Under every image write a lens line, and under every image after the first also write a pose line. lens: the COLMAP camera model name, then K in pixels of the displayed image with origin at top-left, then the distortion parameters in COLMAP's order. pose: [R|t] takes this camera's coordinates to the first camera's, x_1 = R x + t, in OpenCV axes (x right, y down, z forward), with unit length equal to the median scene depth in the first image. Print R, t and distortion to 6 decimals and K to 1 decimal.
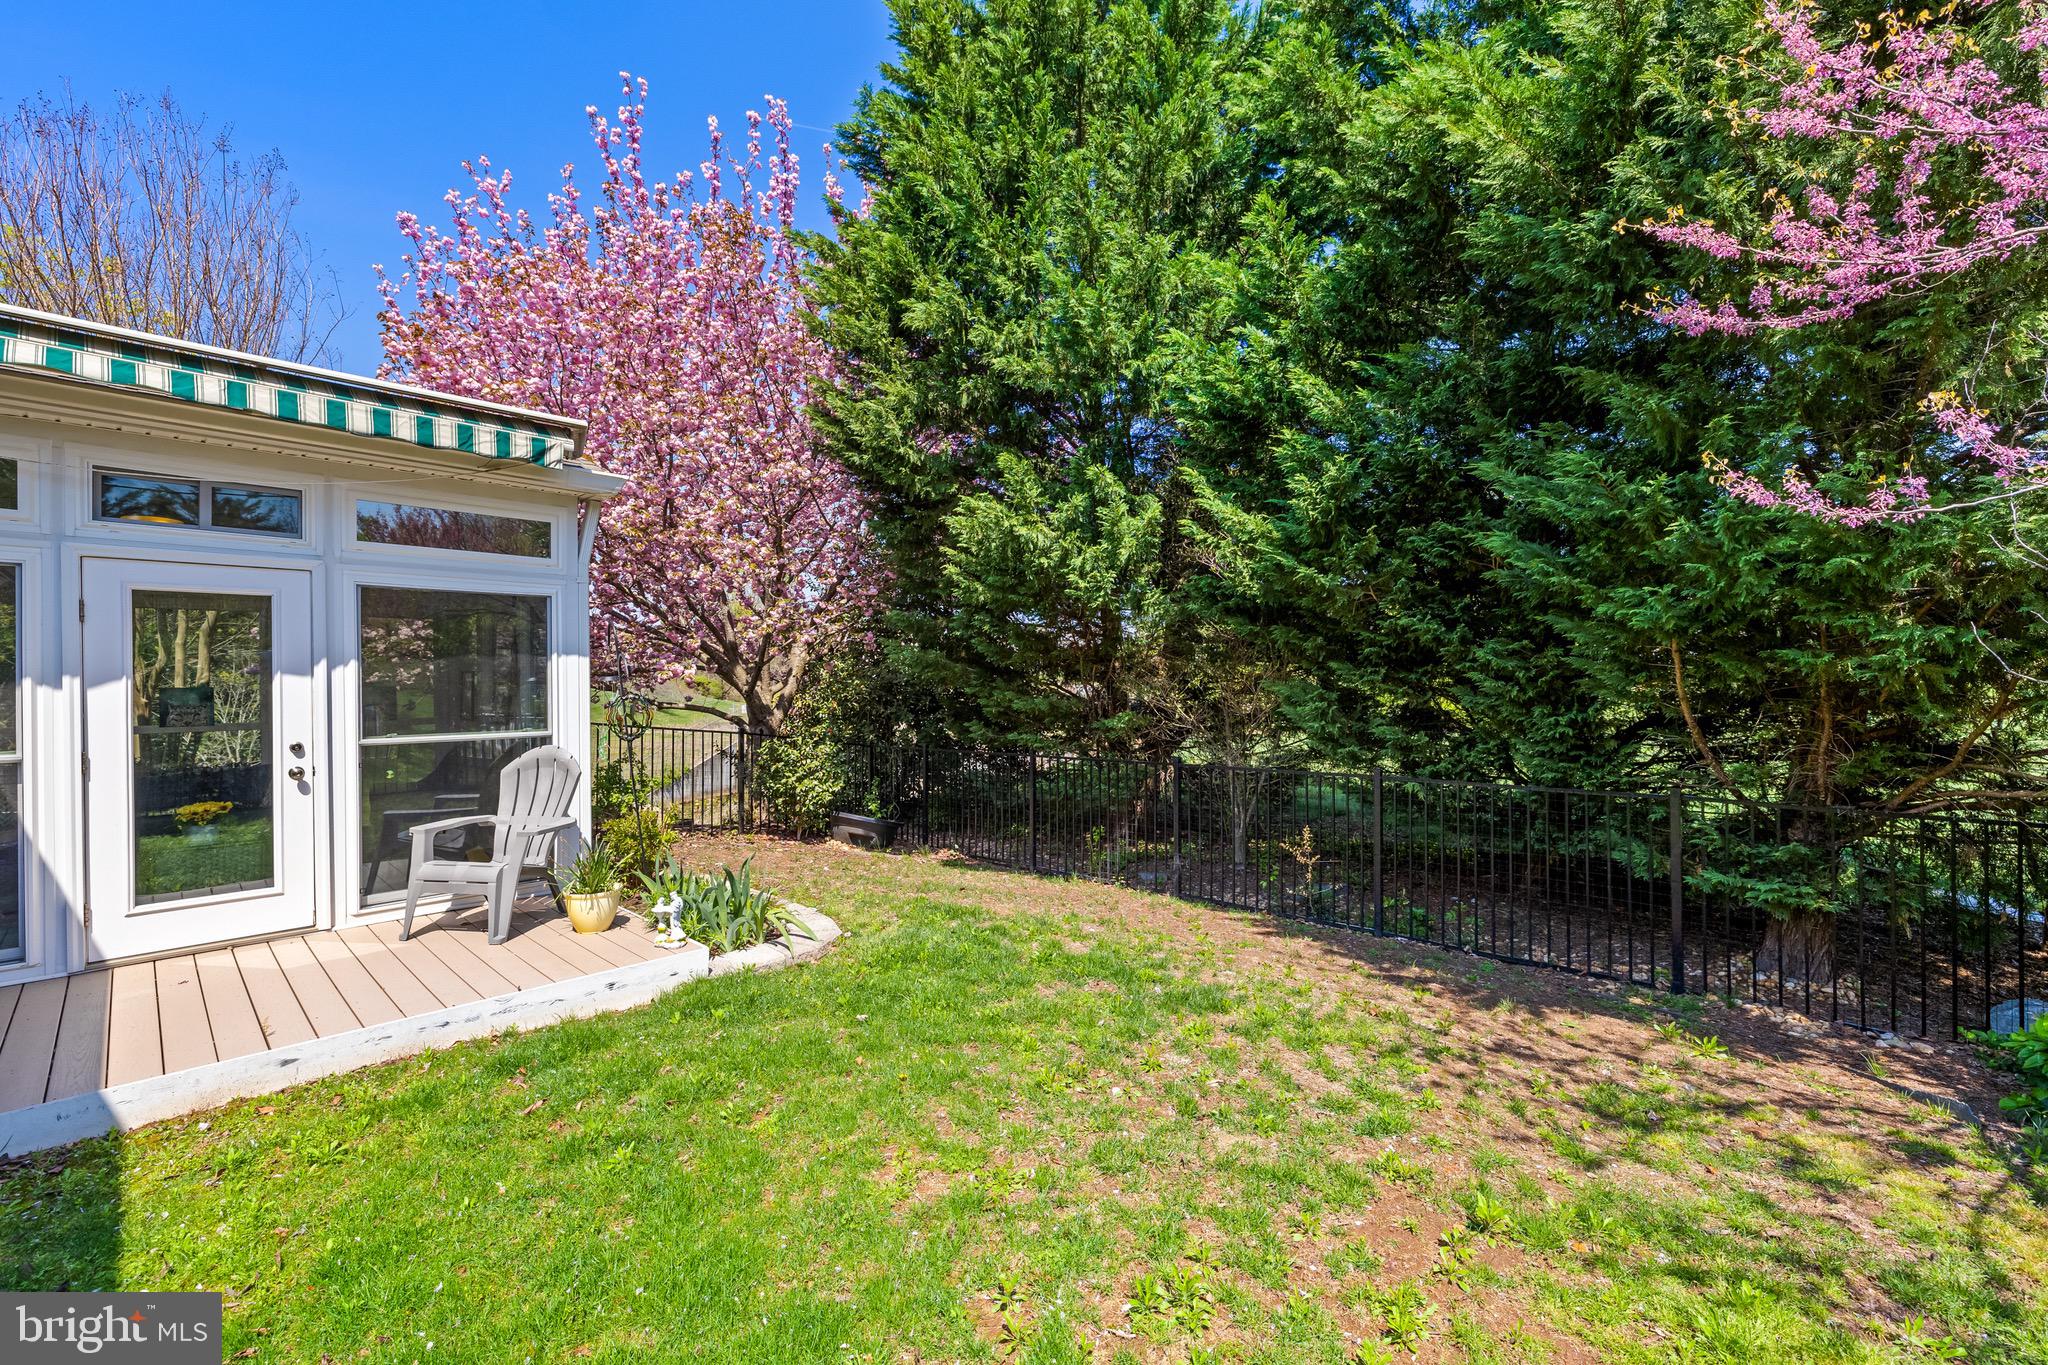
lens RADIAL K [[882.4, 0, 976.8], [0, 882.4, 677.9], [0, 0, 1]] dist [-0.000098, 0.000185]
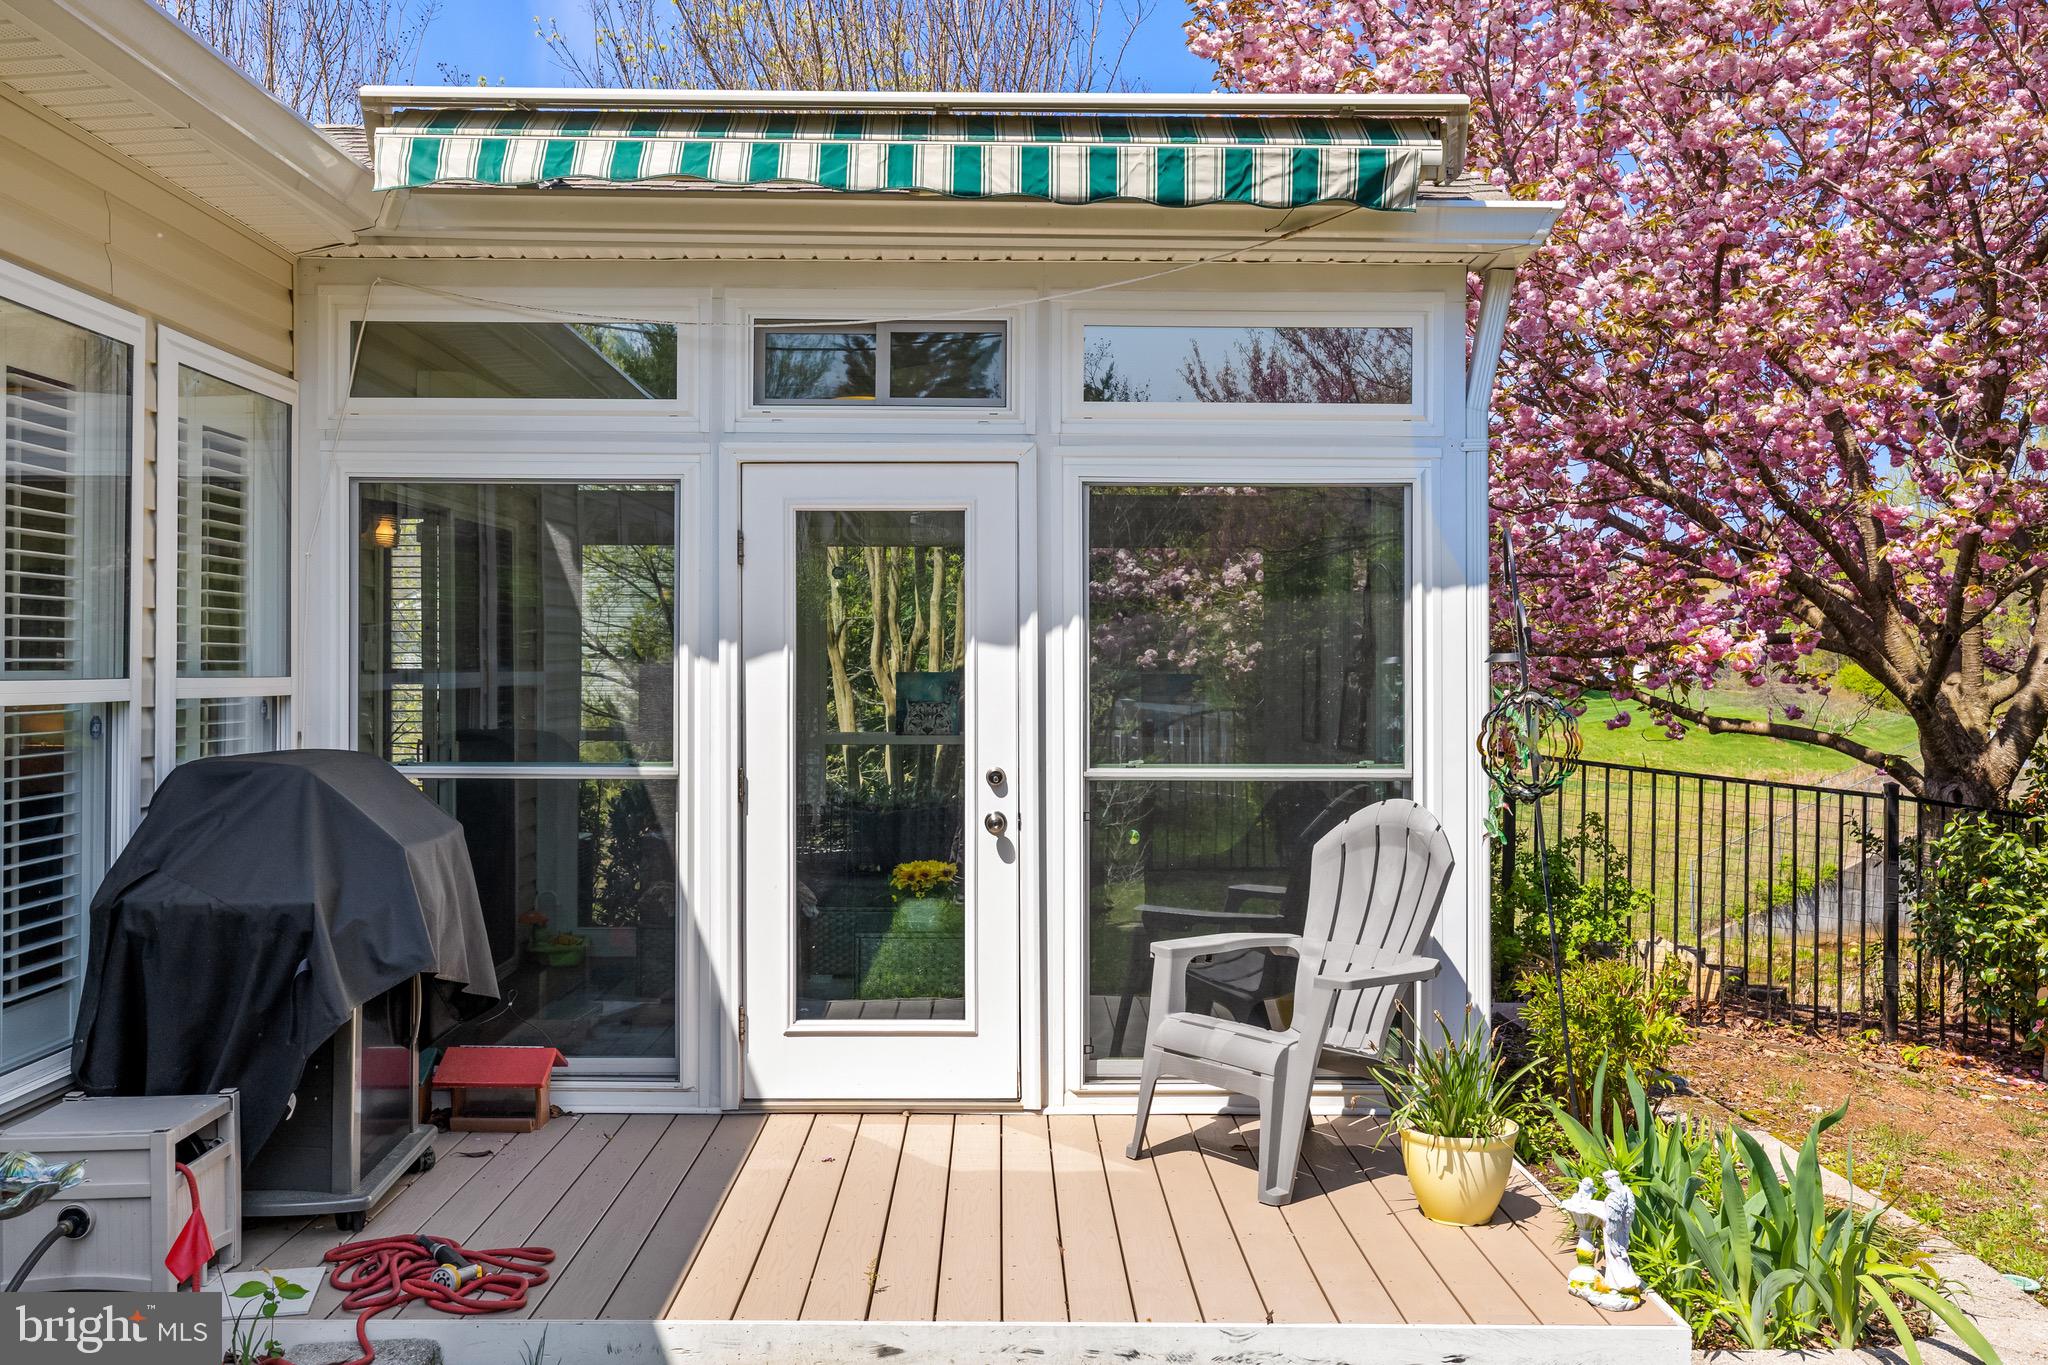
lens RADIAL K [[1814.1, 0, 1019.5], [0, 1814.1, 648.6], [0, 0, 1]] dist [0.016132, -0.014891]
pose [[0.722077, 0.000117, -0.691813, 0.042304], [-0.007476, 0.999943, -0.007633, 0.005343], [0.691773, 0.010684, 0.722036, 0.171976]]
